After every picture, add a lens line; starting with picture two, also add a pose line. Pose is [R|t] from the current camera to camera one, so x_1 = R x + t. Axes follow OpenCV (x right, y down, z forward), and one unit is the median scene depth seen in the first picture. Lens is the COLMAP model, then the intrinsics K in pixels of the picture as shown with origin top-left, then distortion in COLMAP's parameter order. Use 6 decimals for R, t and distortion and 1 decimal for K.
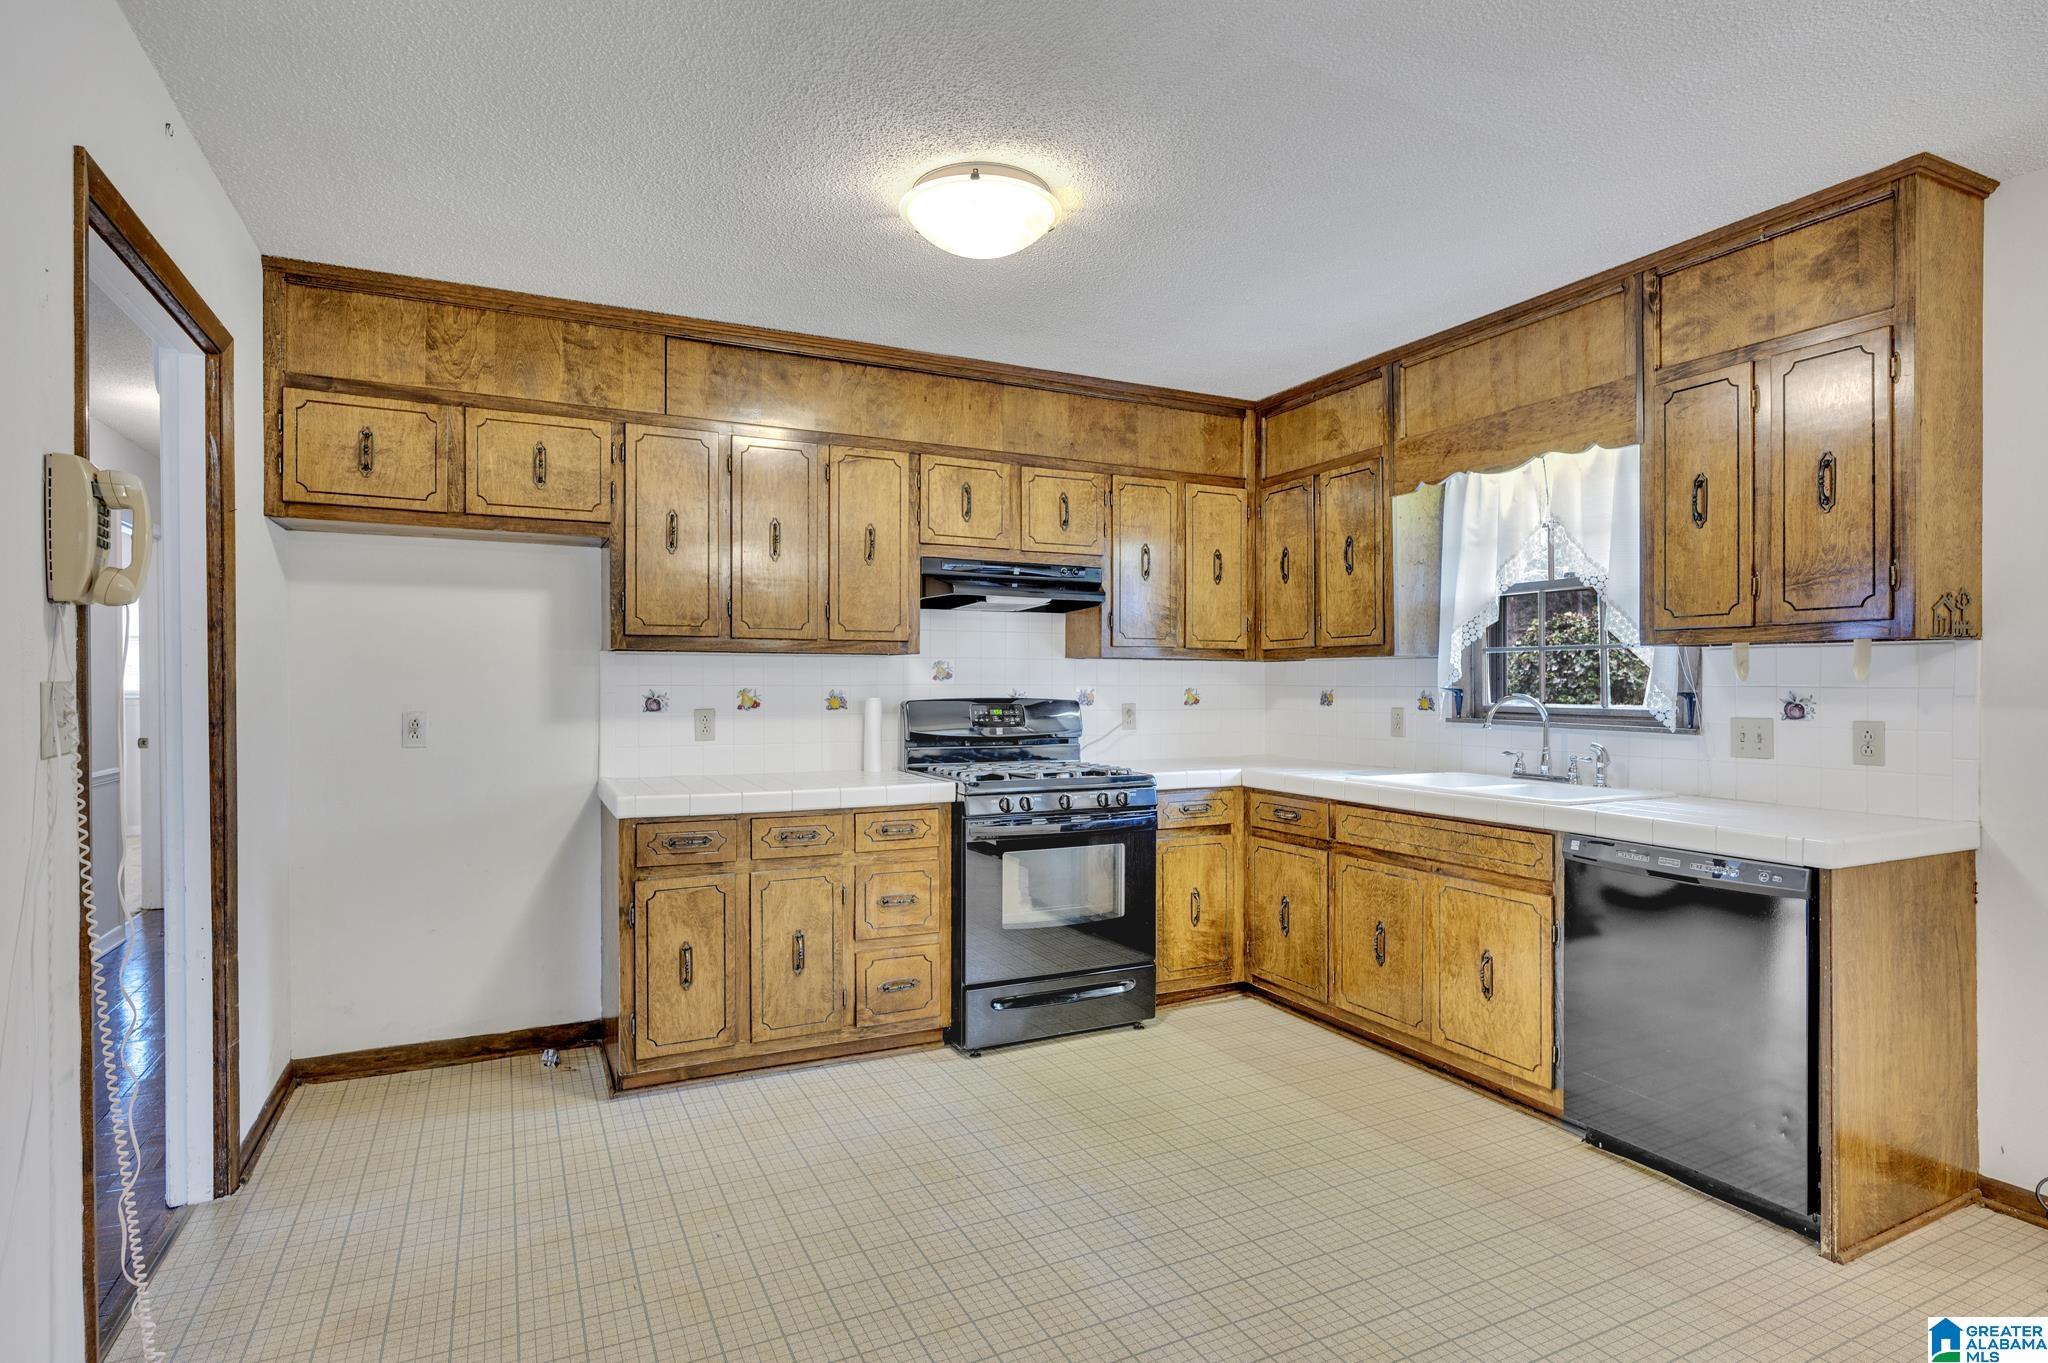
lens RADIAL K [[1063.9, 0, 1029.6], [0, 1063.9, 685.9], [0, 0, 1]] dist [0.003286, 0.001170]
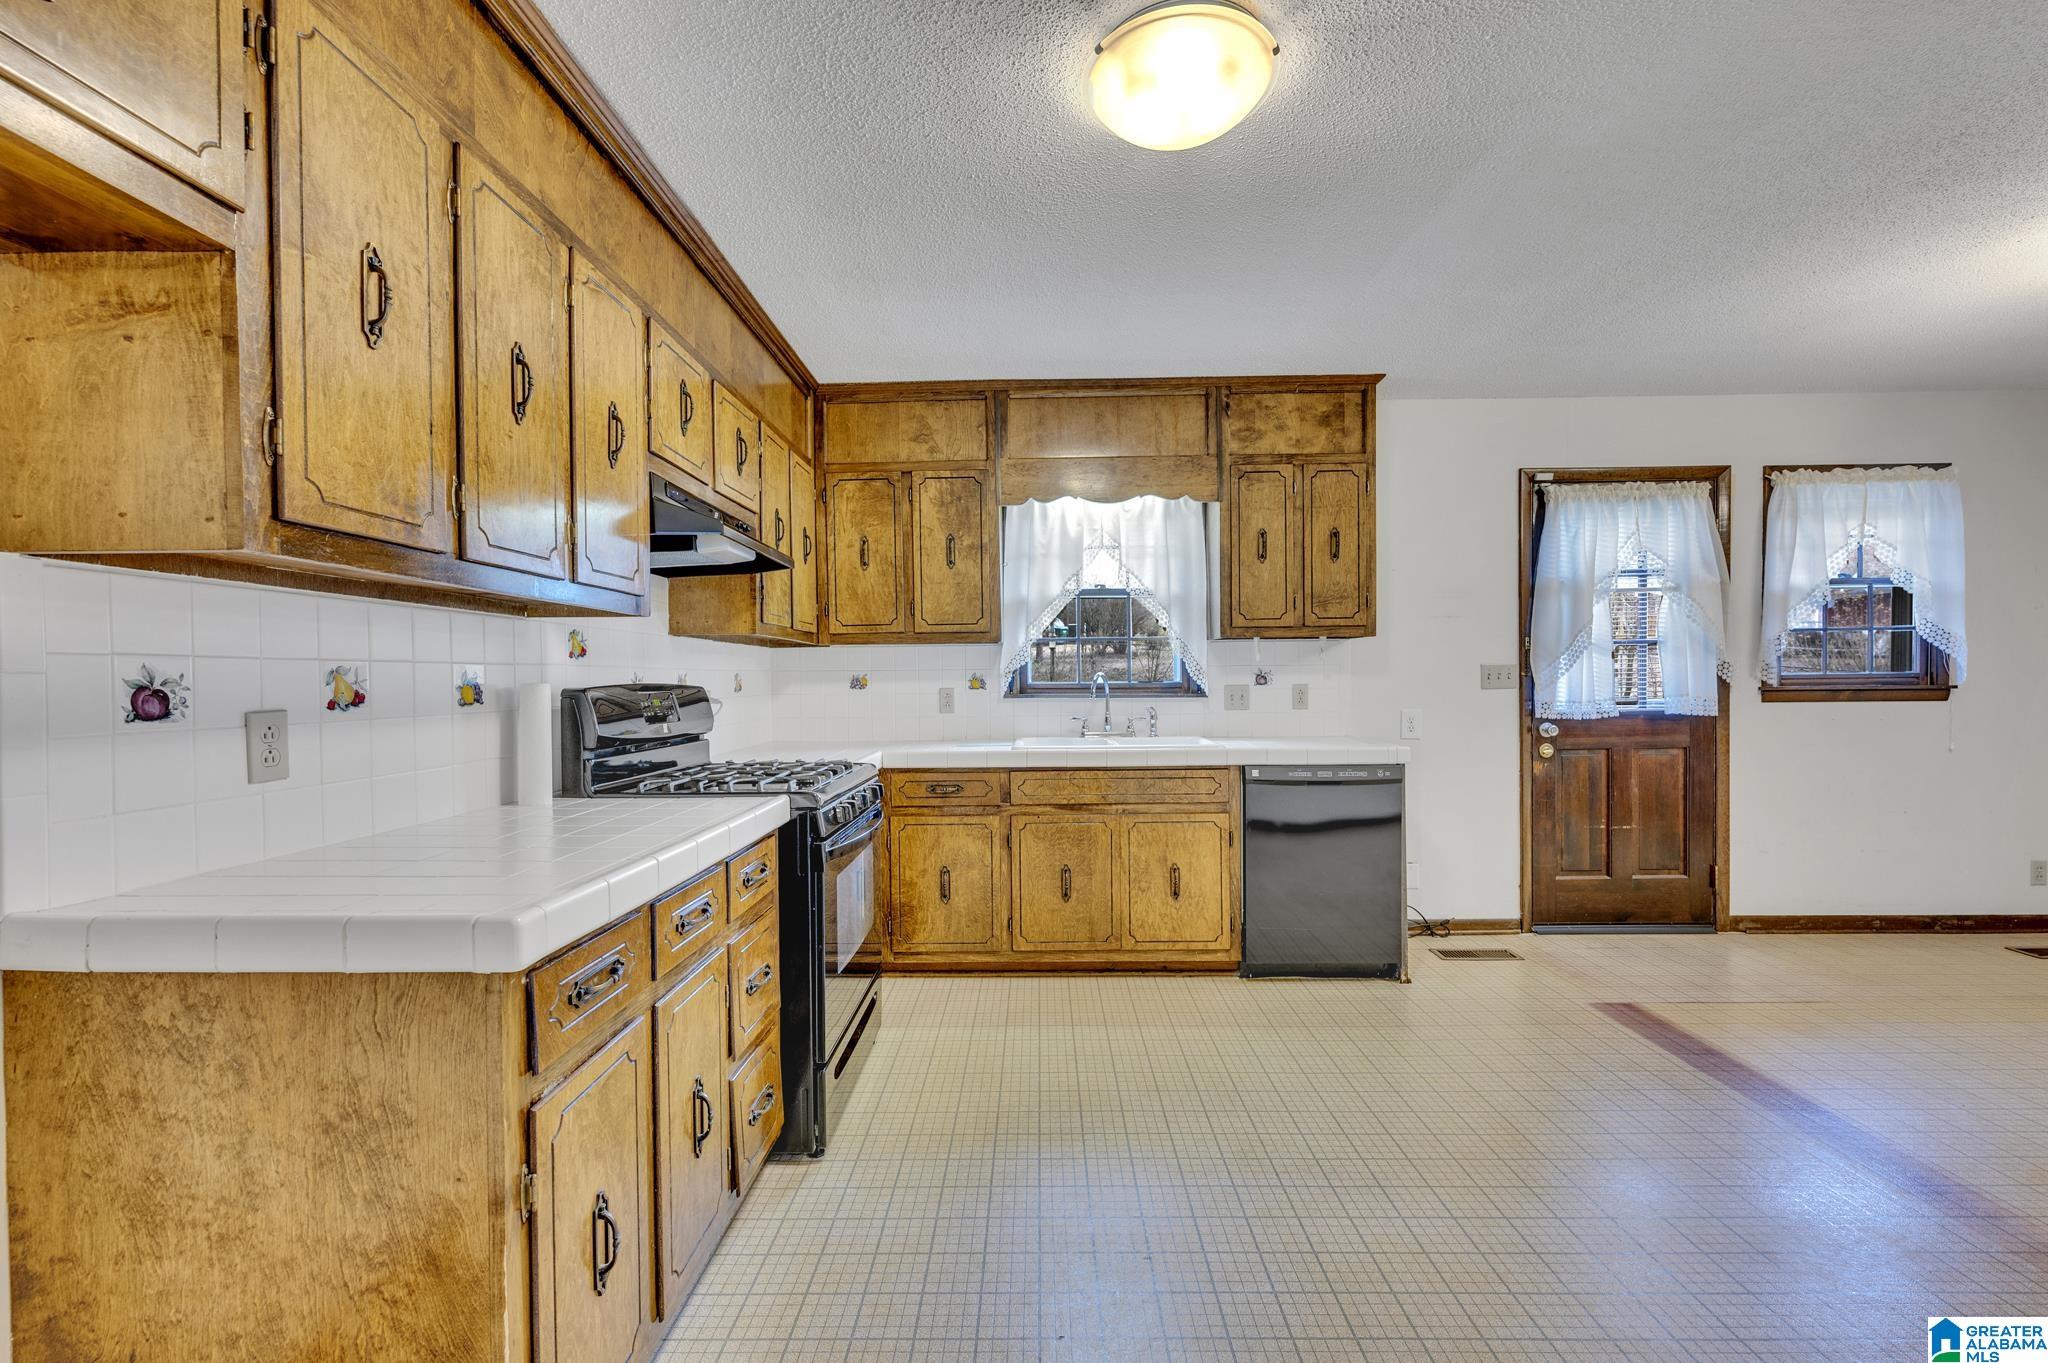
lens RADIAL K [[841.8, 0, 1028.2], [0, 841.8, 689.0], [0, 0, 1]] dist [0.007037, -0.000402]
pose [[0.458648, -0.017494, 0.888446, -0.527365], [0.014721, 0.999819, 0.012087, 0.014240], [-0.888496, 0.007535, 0.458822, 0.614815]]
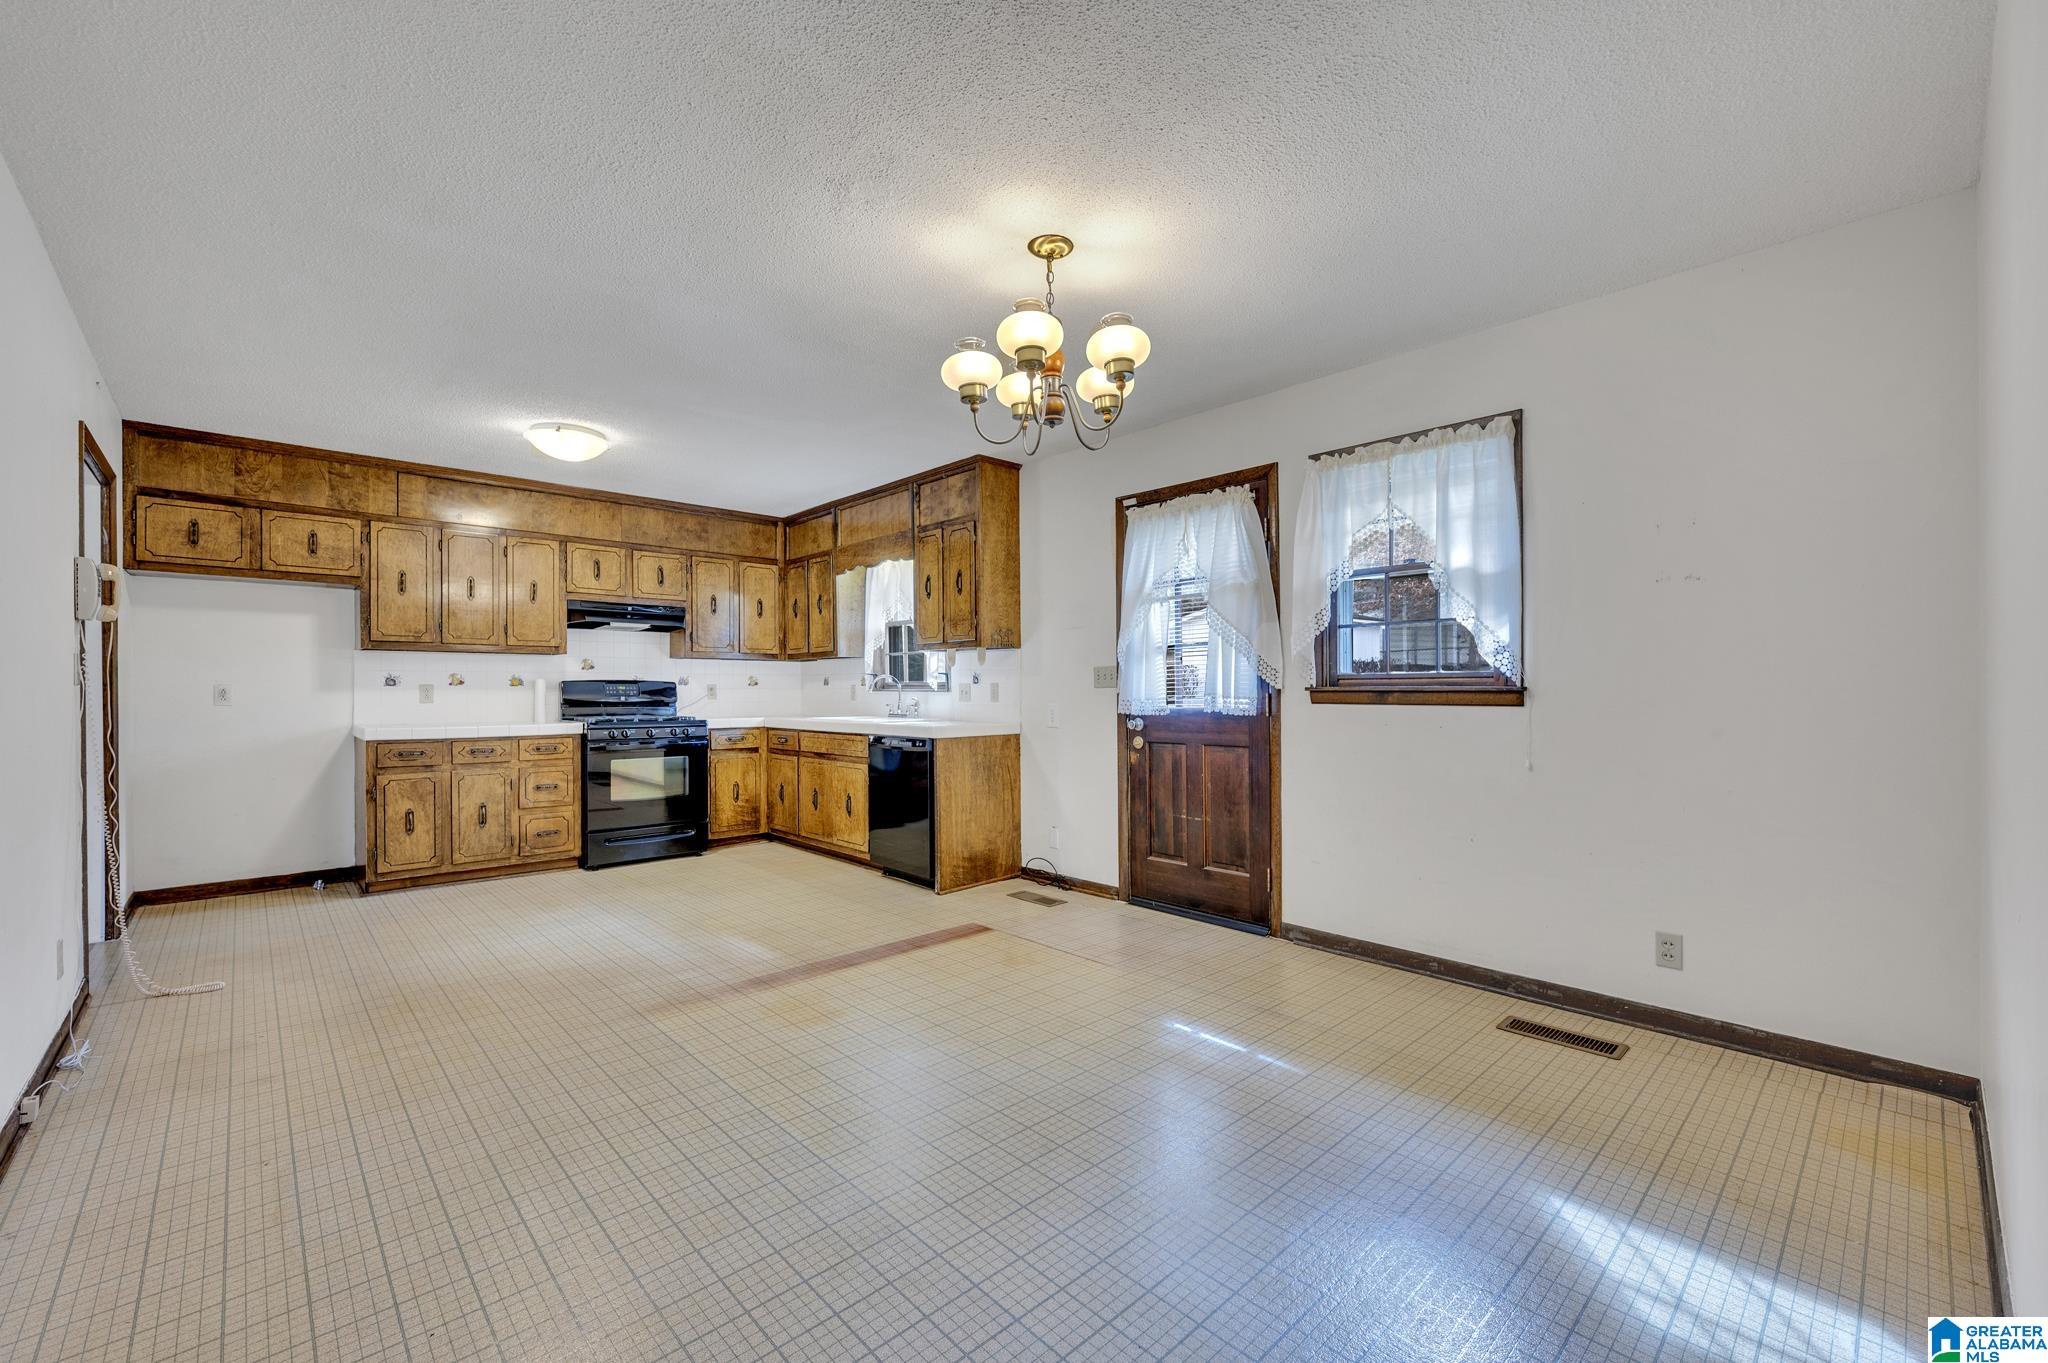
lens RADIAL K [[841.8, 0, 1023.5], [0, 841.8, 689.4], [0, 0, 1]] dist [0.007037, -0.000402]
pose [[0.959771, -0.003786, 0.280758, 0.264543], [0.005022, 0.999981, -0.003683, 0.043421], [-0.280738, 0.004945, 0.959772, -0.646948]]
